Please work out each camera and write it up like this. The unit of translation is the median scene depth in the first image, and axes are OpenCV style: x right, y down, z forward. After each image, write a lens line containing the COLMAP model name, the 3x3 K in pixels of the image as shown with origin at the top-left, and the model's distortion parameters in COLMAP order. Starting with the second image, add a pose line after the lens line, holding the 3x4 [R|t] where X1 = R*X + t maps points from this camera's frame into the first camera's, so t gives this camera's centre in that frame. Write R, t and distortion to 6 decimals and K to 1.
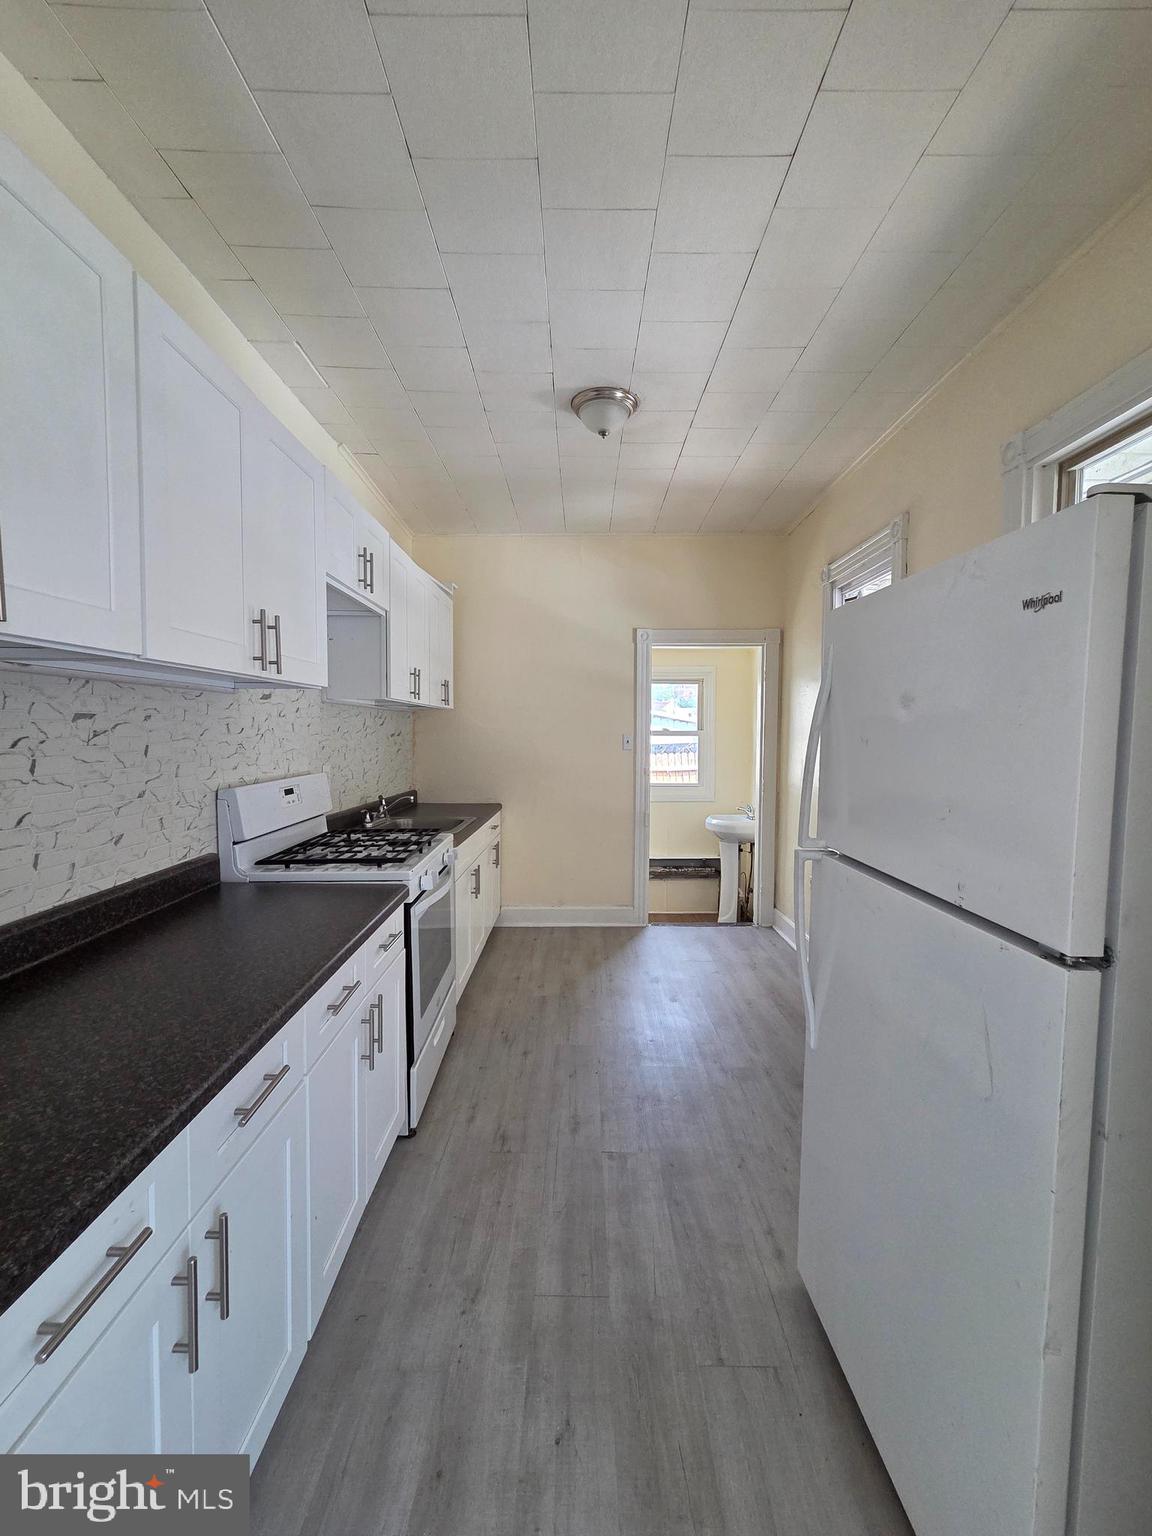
lens RADIAL K [[628.4, 0, 576.2], [0, 628.4, 765.7], [0, 0, 1]] dist [0.001409, -0.000605]
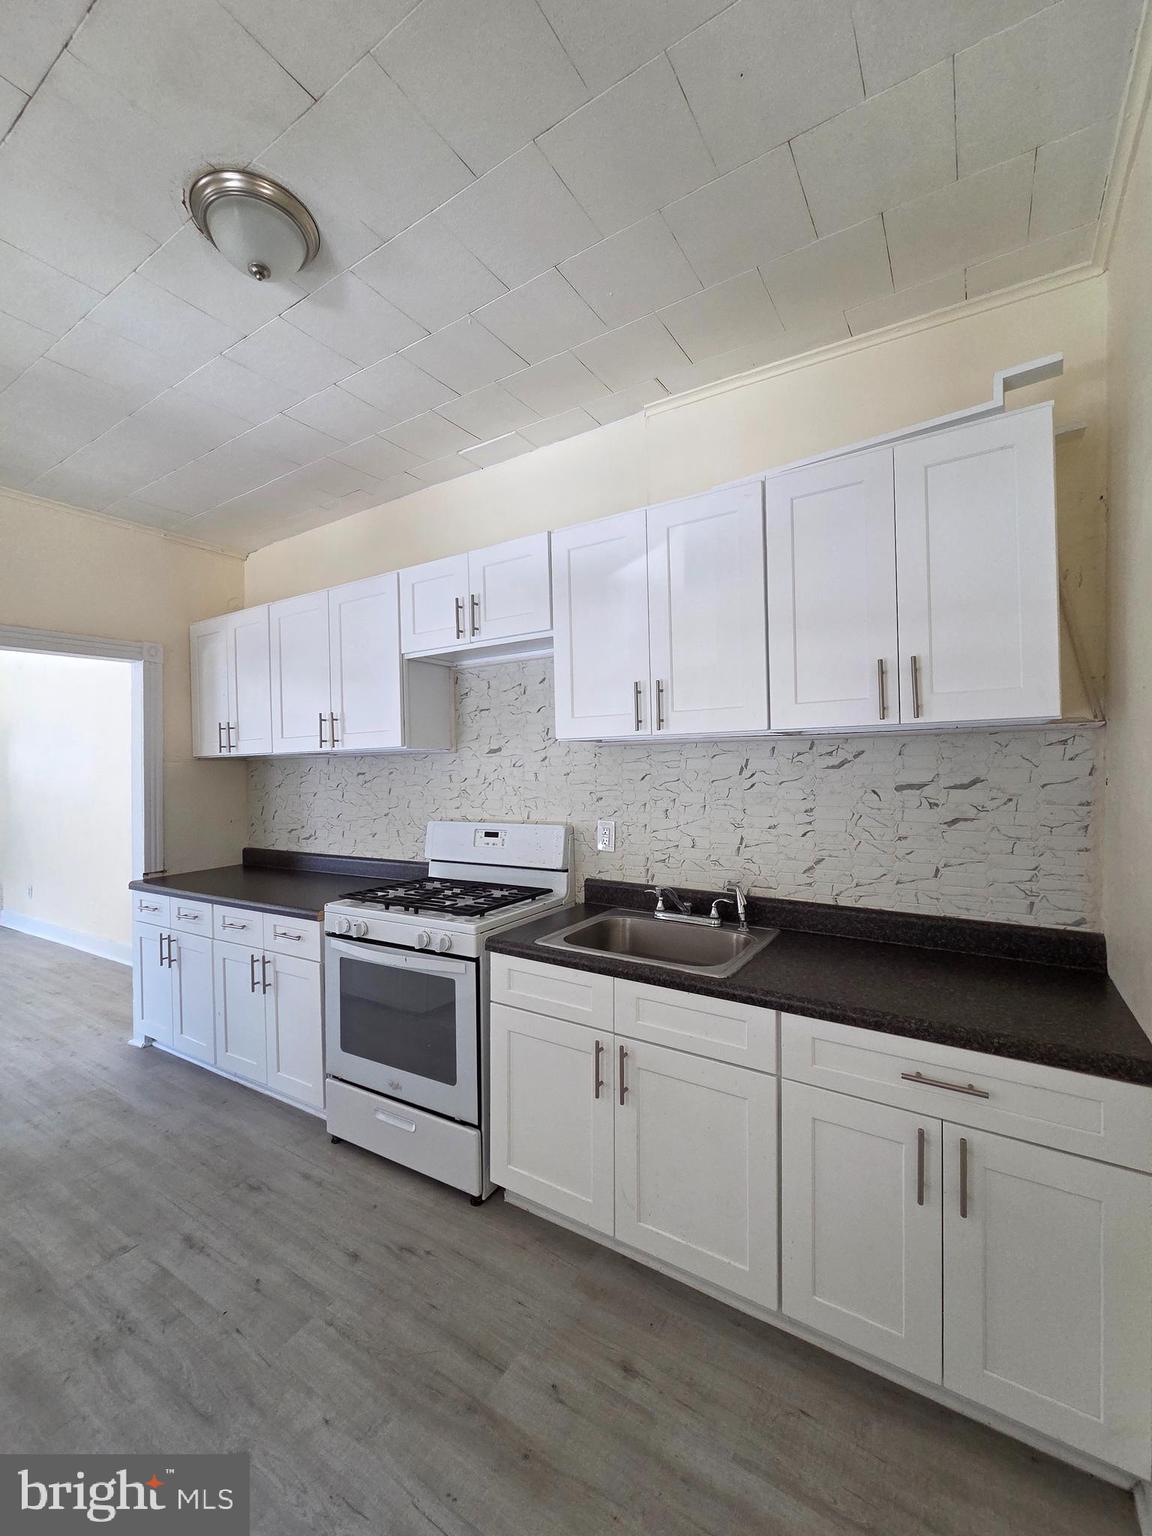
lens RADIAL K [[628.4, 0, 576.4], [0, 628.4, 766.9], [0, 0, 1]] dist [0.001409, -0.000605]
pose [[-0.526550, 0.001759, -0.850143, 0.471315], [-0.034083, 0.999150, 0.023177, -0.125247], [0.849461, 0.041179, -0.526042, 1.946106]]
